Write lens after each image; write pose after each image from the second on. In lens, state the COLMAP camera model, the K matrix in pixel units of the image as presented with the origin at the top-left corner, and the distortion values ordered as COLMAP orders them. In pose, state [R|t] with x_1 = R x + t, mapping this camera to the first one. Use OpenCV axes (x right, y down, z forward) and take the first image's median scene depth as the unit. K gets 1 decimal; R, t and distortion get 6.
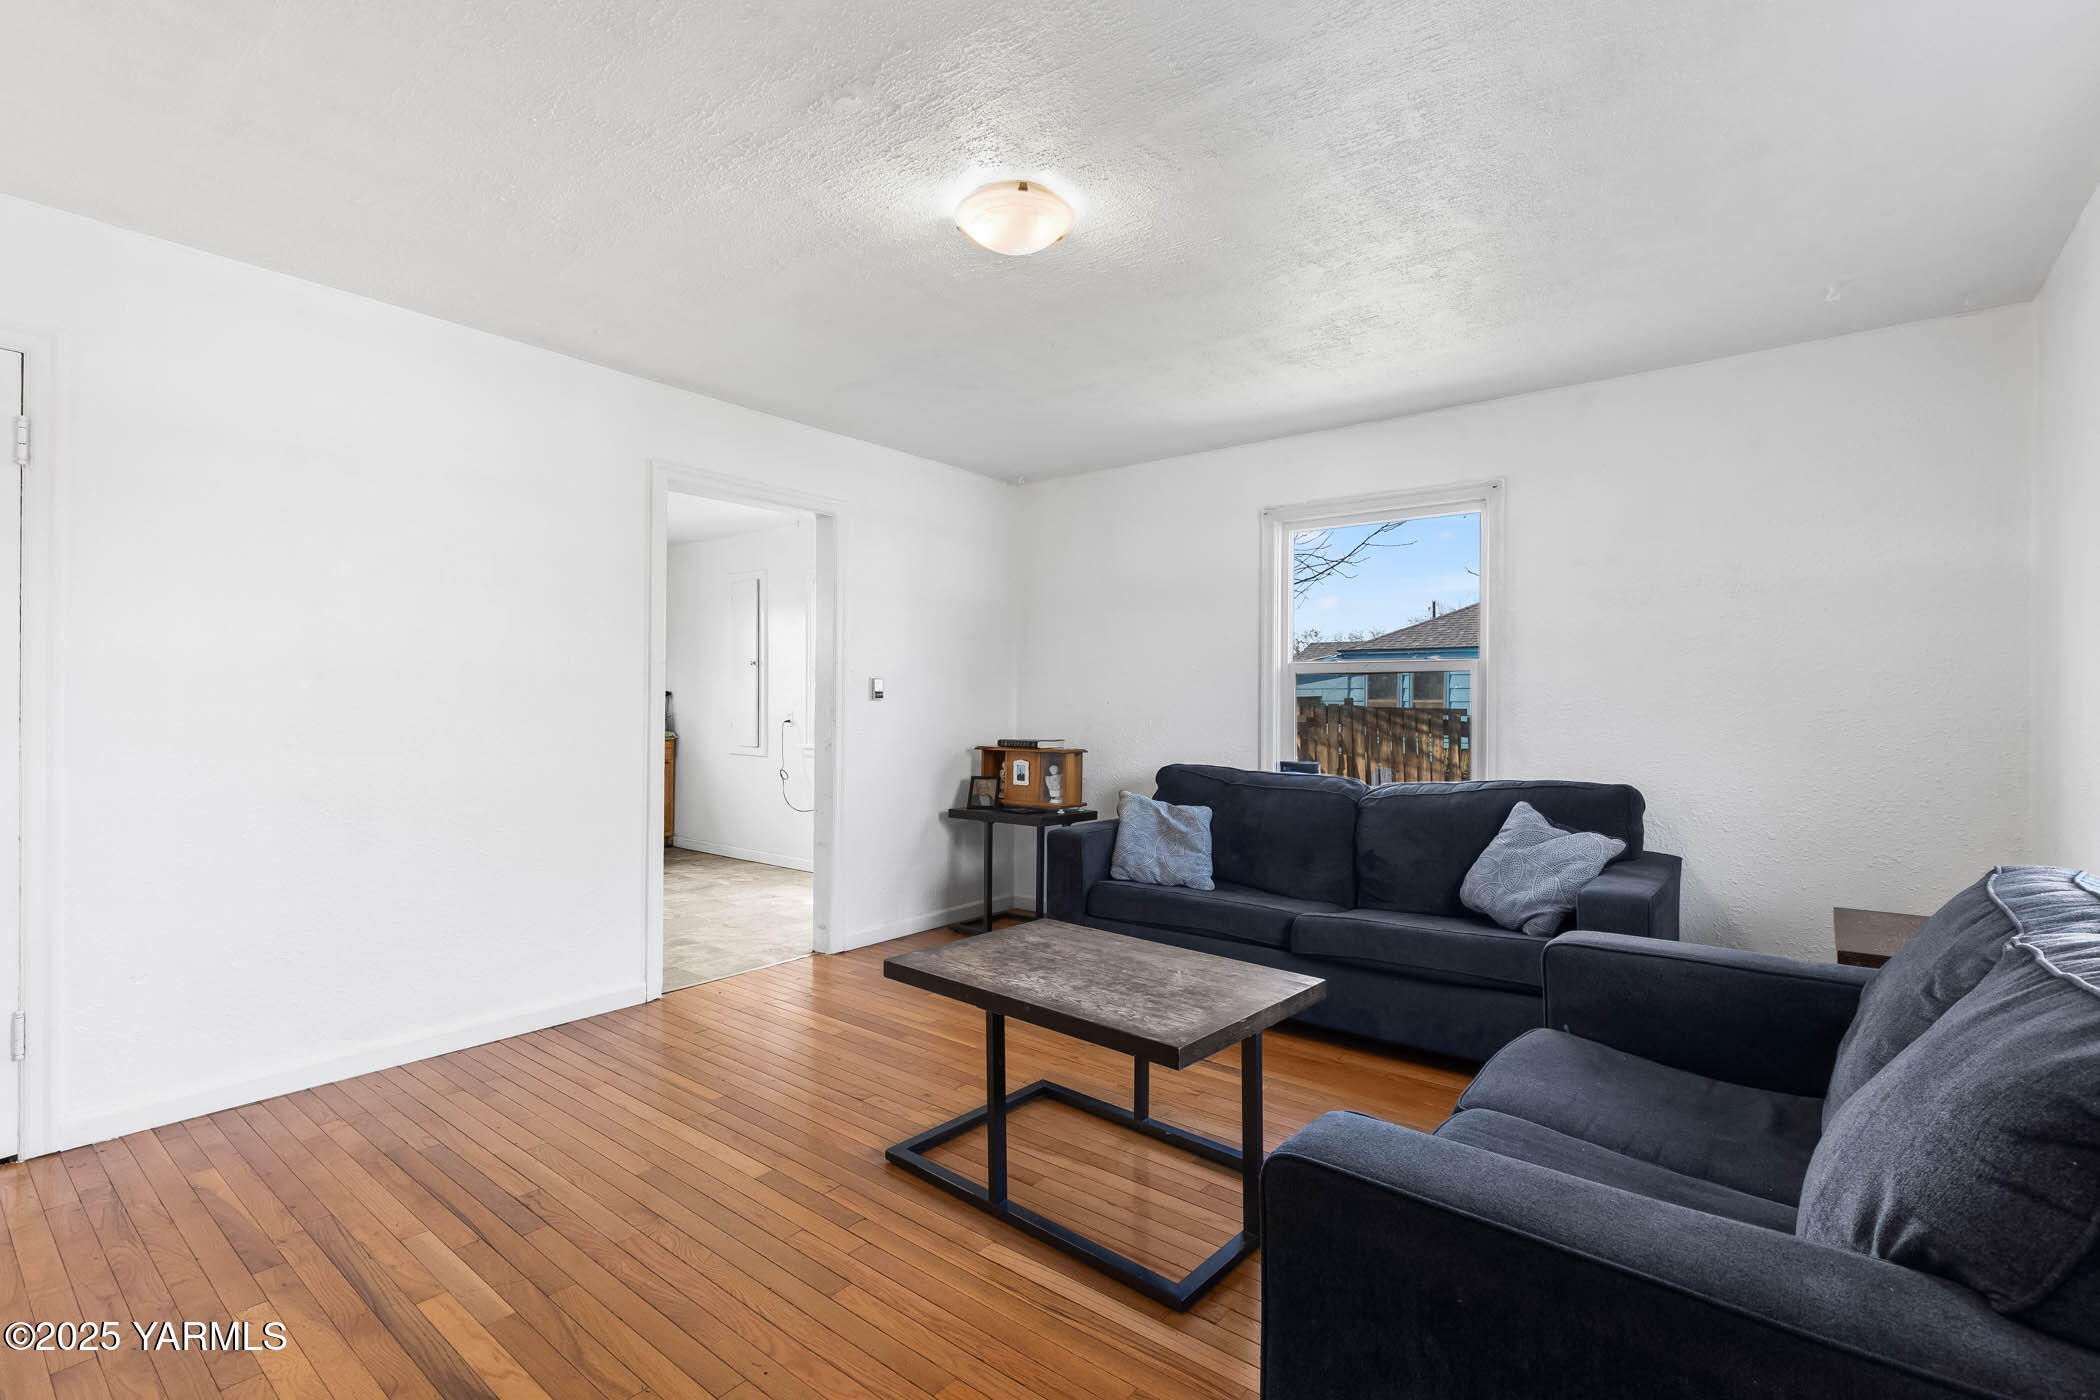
lens RADIAL K [[957.6, 0, 1043.5], [0, 957.6, 687.8], [0, 0, 1]] dist [0.005179, -0.000668]
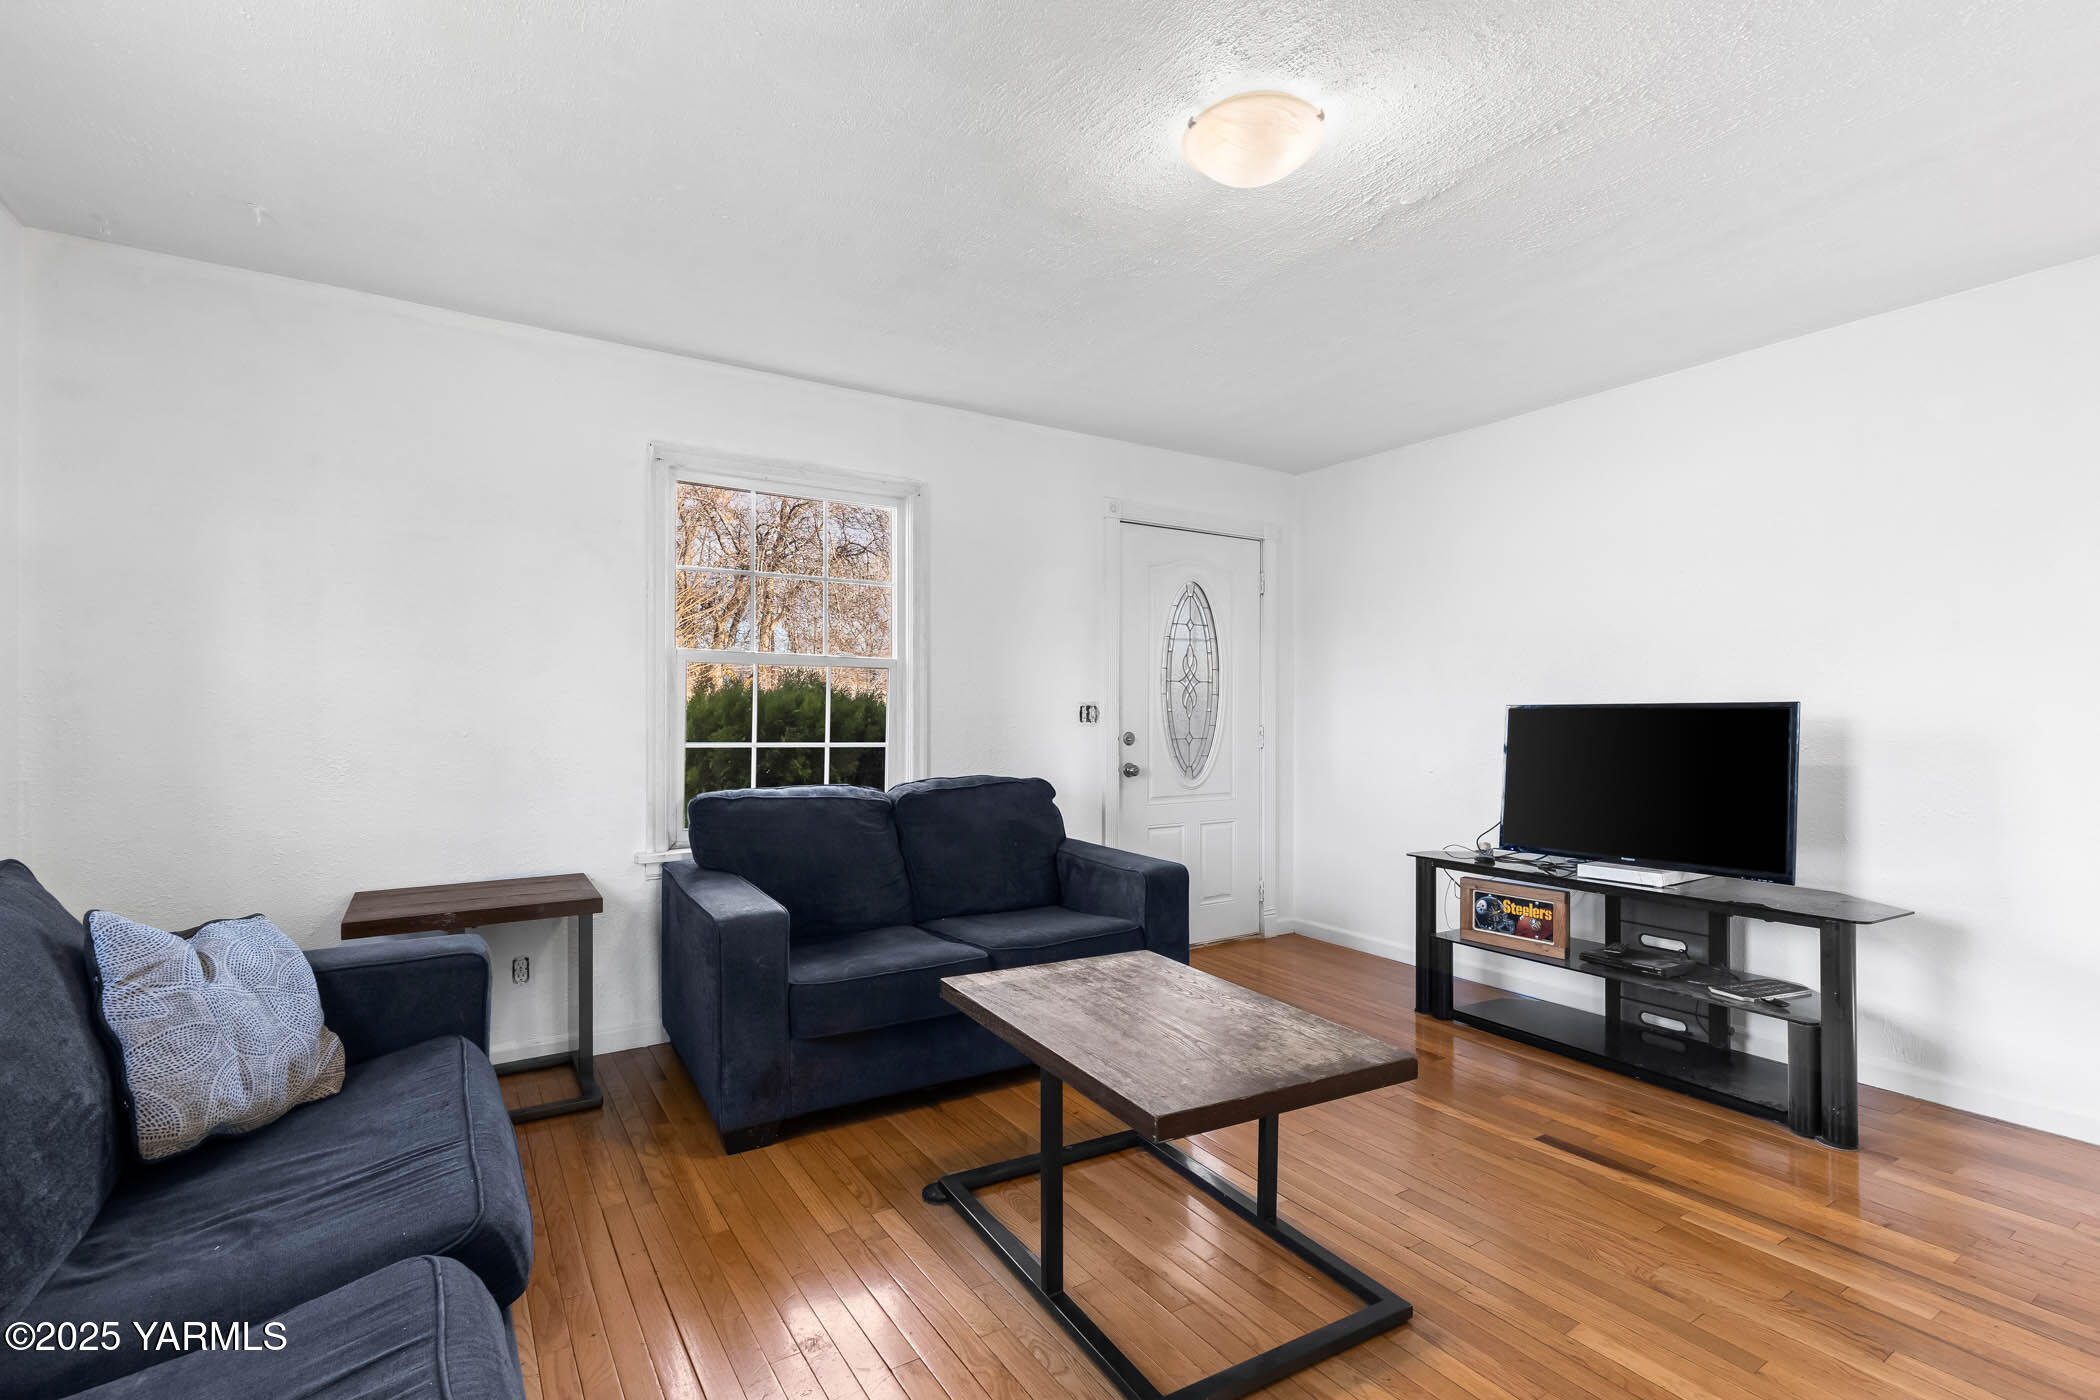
lens RADIAL K [[957.6, 0, 1051.6], [0, 957.6, 702.5], [0, 0, 1]] dist [0.005179, -0.000668]
pose [[-0.950641, -0.003945, 0.310269, -0.122760], [-0.010318, 0.999768, -0.018903, 0.024317], [-0.310122, -0.021171, -0.950461, 1.755475]]
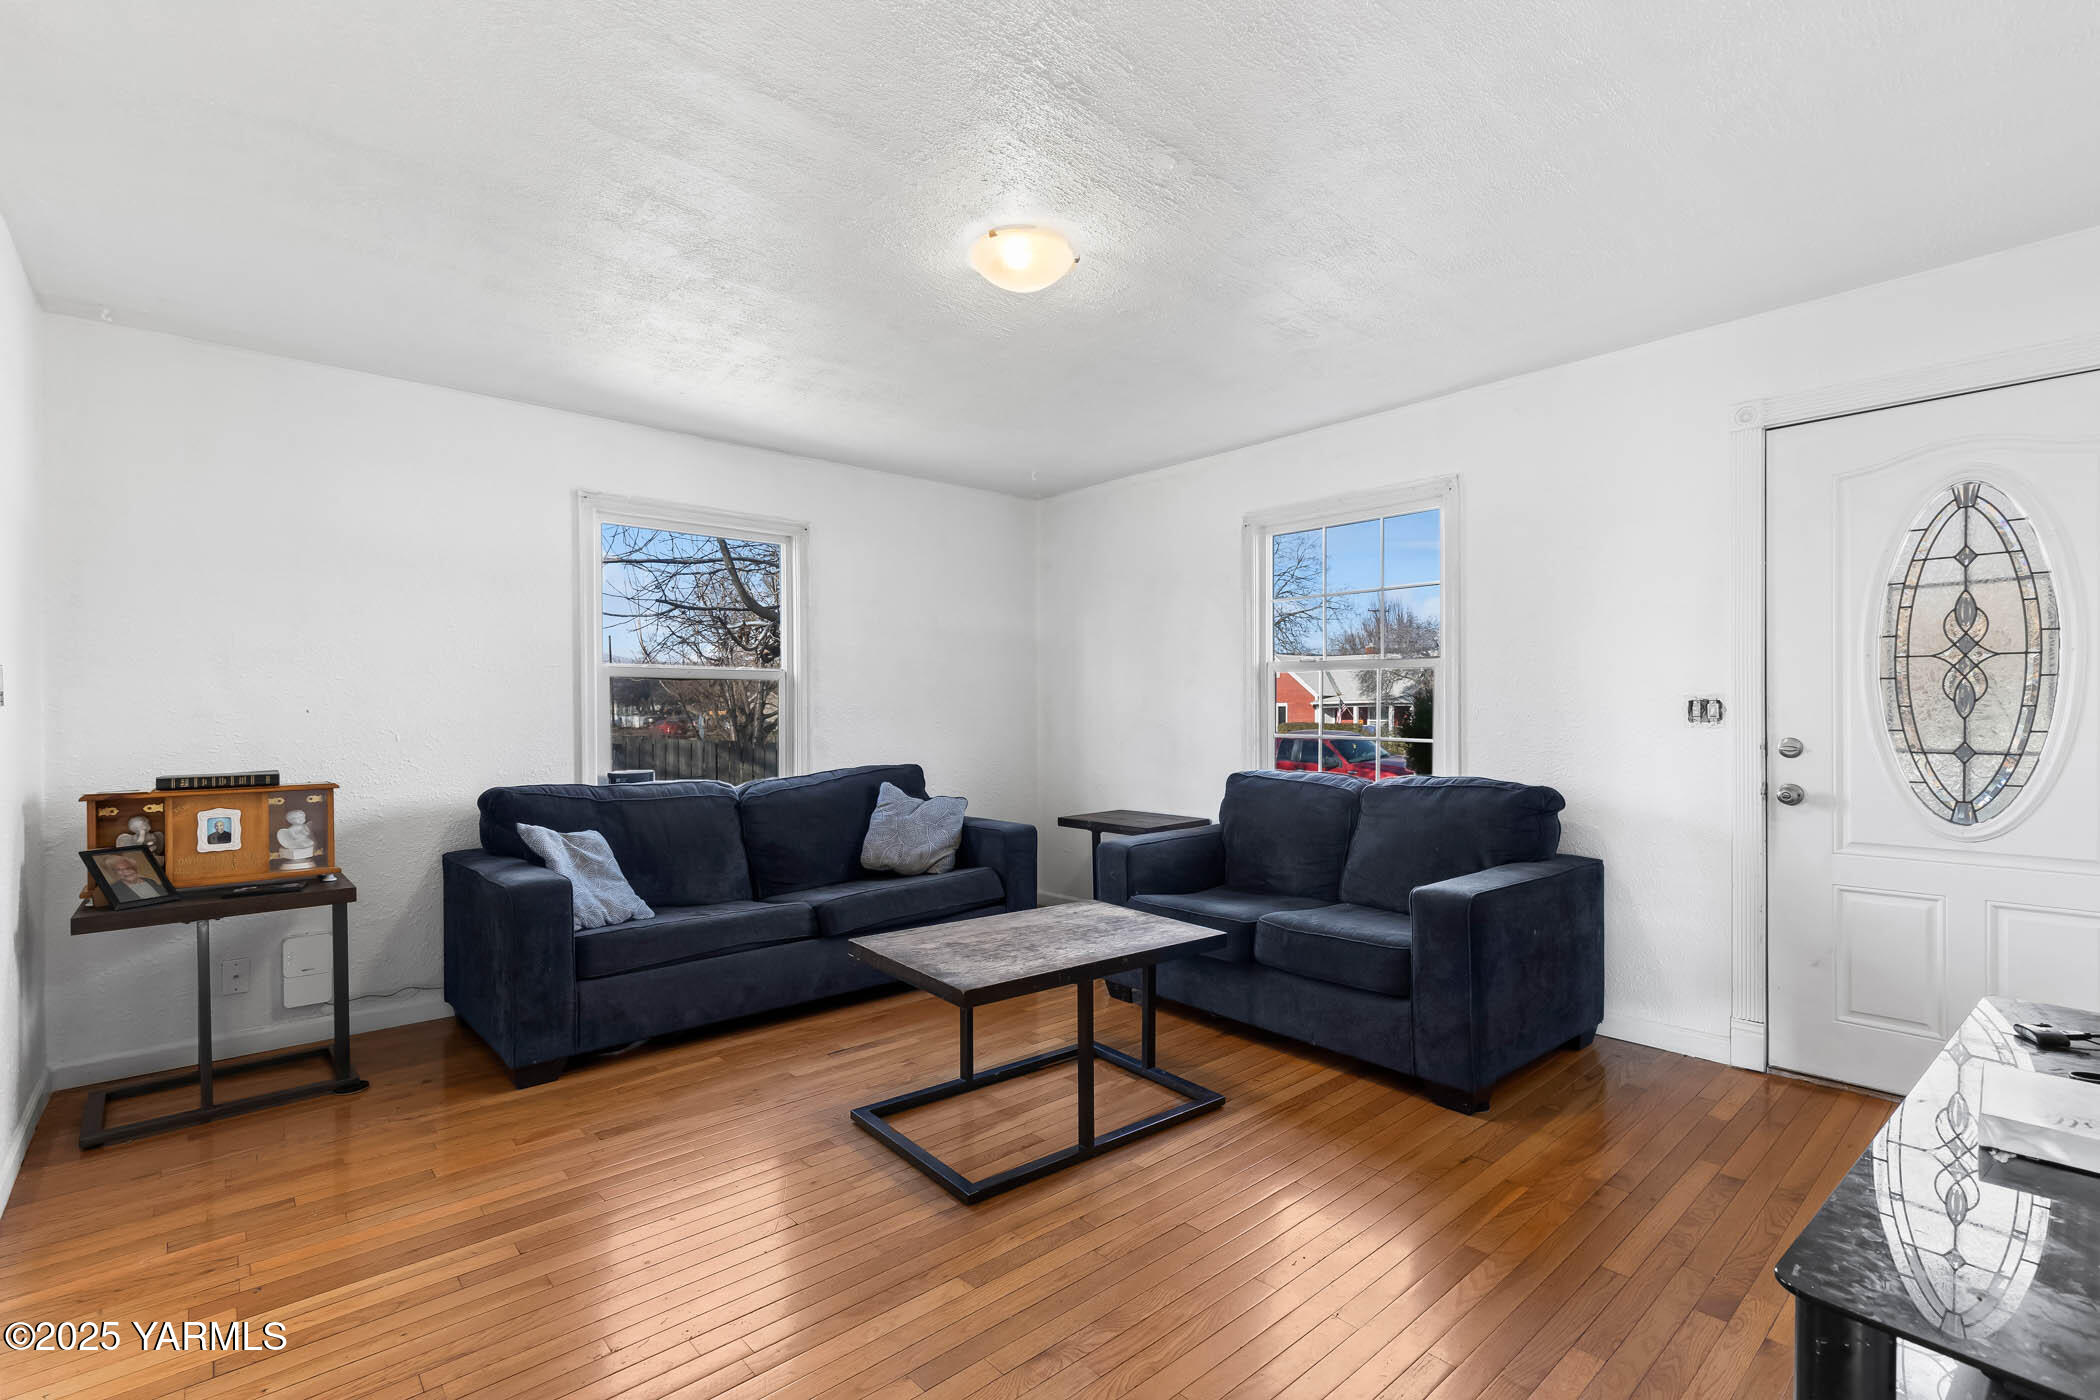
lens RADIAL K [[957.6, 0, 1057.6], [0, 957.6, 713.0], [0, 0, 1]] dist [0.005179, -0.000668]
pose [[0.155920, -0.011121, 0.987707, -1.020332], [-0.009329, 0.999875, 0.012730, 0.006404], [-0.987726, -0.011199, 0.155797, 0.751039]]
